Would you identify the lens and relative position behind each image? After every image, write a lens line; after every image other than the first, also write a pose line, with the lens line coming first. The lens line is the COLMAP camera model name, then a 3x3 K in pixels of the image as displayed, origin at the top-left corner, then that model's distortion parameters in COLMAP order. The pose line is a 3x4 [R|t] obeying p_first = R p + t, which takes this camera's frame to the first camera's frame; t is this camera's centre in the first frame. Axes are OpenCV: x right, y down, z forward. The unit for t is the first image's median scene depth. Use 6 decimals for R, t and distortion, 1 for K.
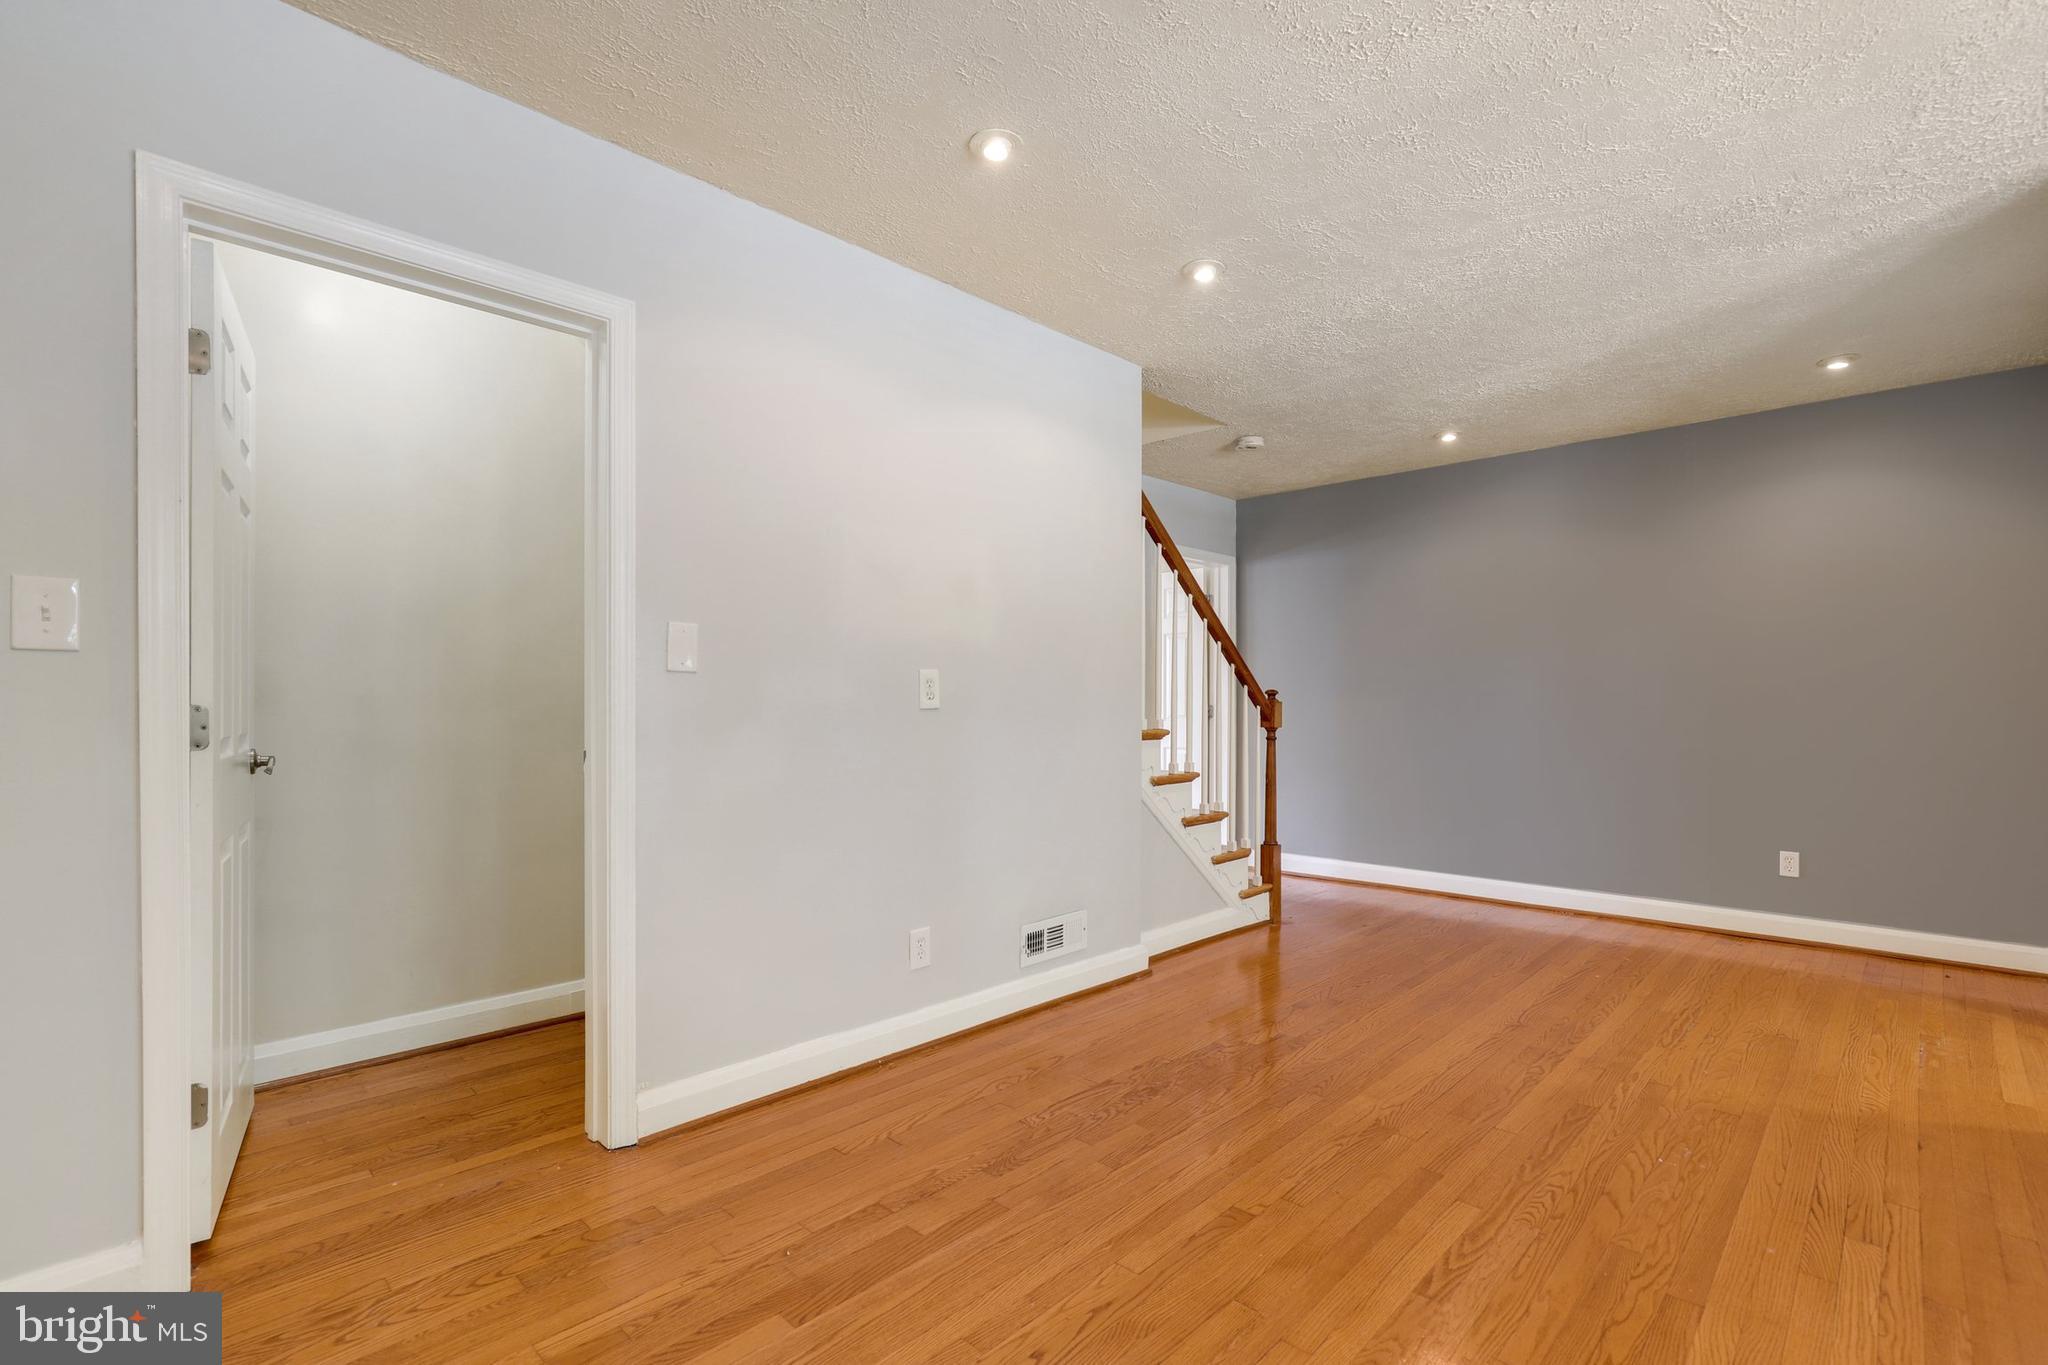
lens RADIAL K [[942.6, 0, 1025.5], [0, 942.6, 703.7], [0, 0, 1]] dist [-0.014067, 0.001274]
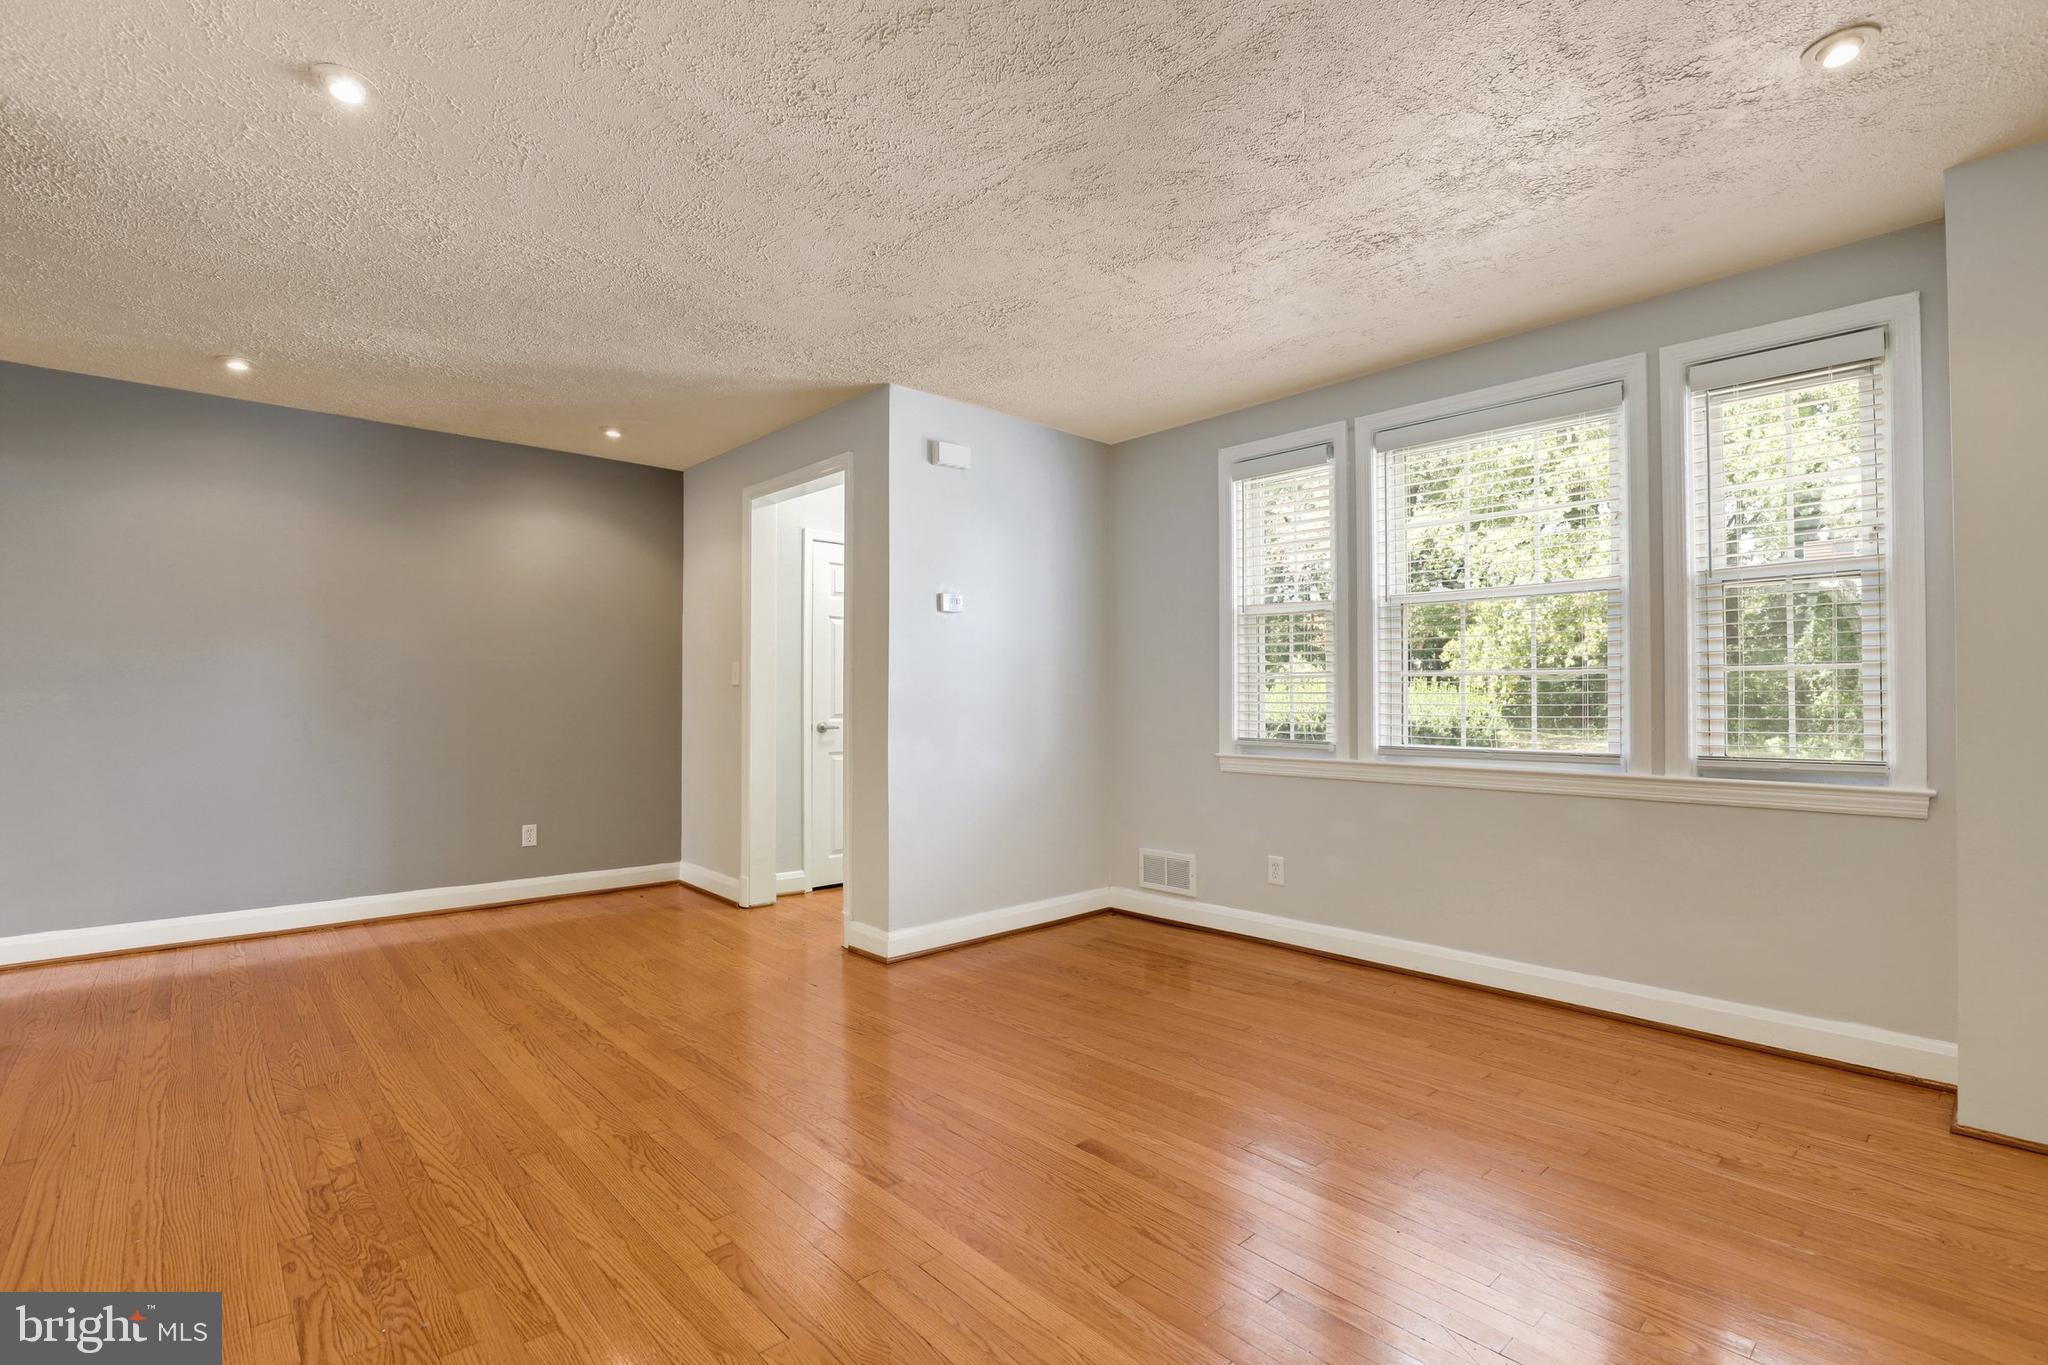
lens RADIAL K [[935.0, 0, 1046.5], [0, 935.0, 692.3], [0, 0, 1]] dist [-0.040717, 0.005777]
pose [[0.046964, 0.005754, 0.998880, -0.427606], [0.000023, 0.999983, -0.005761, -0.001074], [-0.998897, 0.000294, 0.046963, 0.413689]]
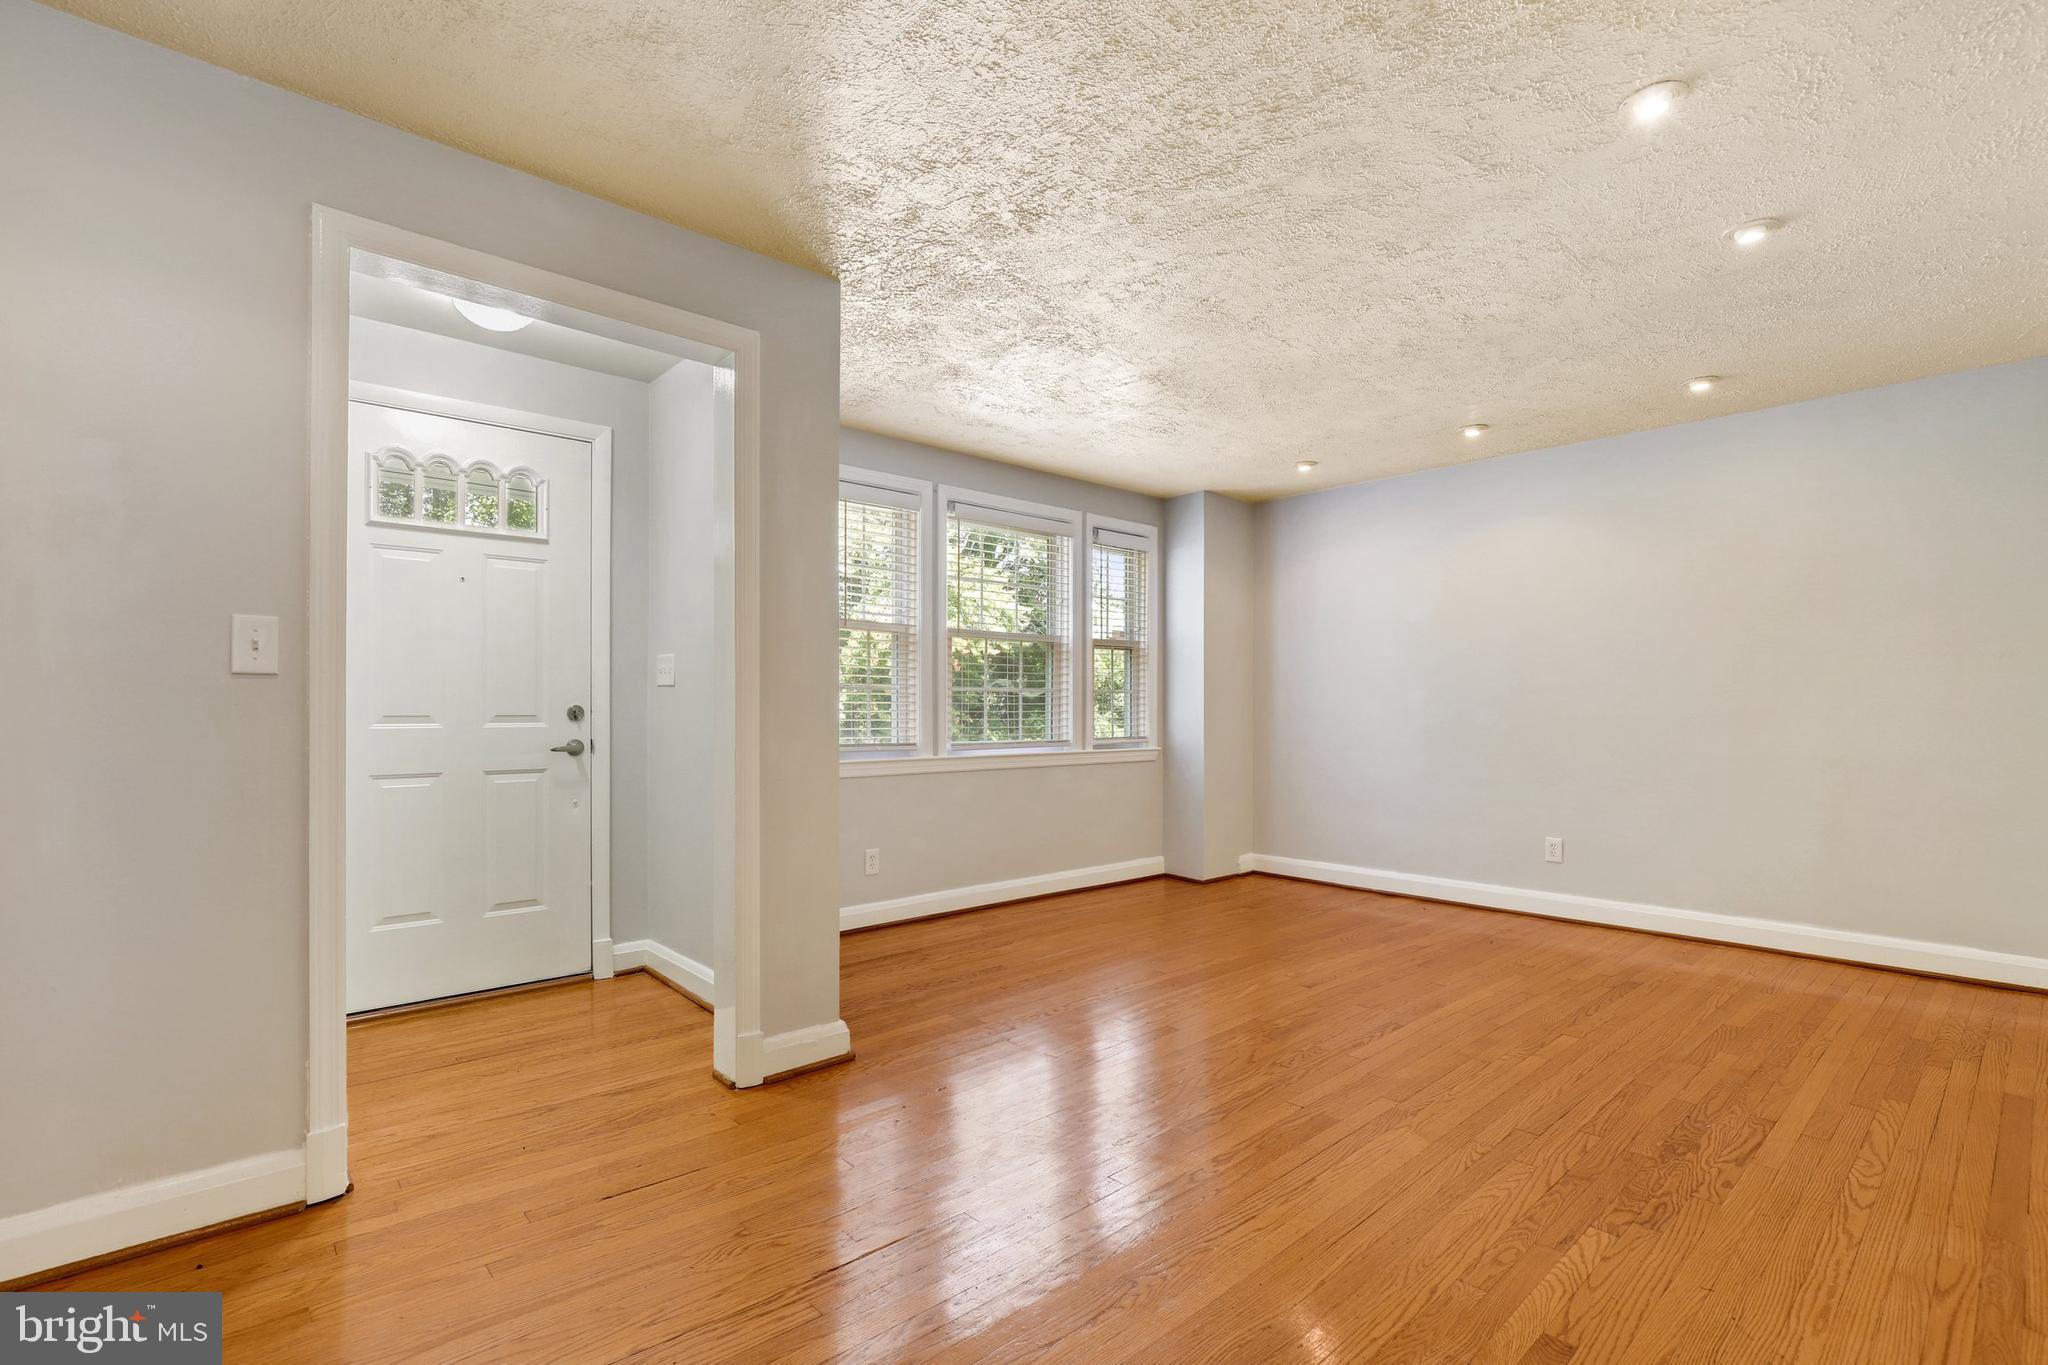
lens RADIAL K [[942.6, 0, 1025.5], [0, 942.6, 703.7], [0, 0, 1]] dist [-0.014067, 0.001274]
pose [[-0.997333, -0.002676, 0.072942, 0.578570], [-0.002927, 0.999990, -0.003336, -0.001656], [-0.072932, -0.003541, -0.997331, 1.637399]]
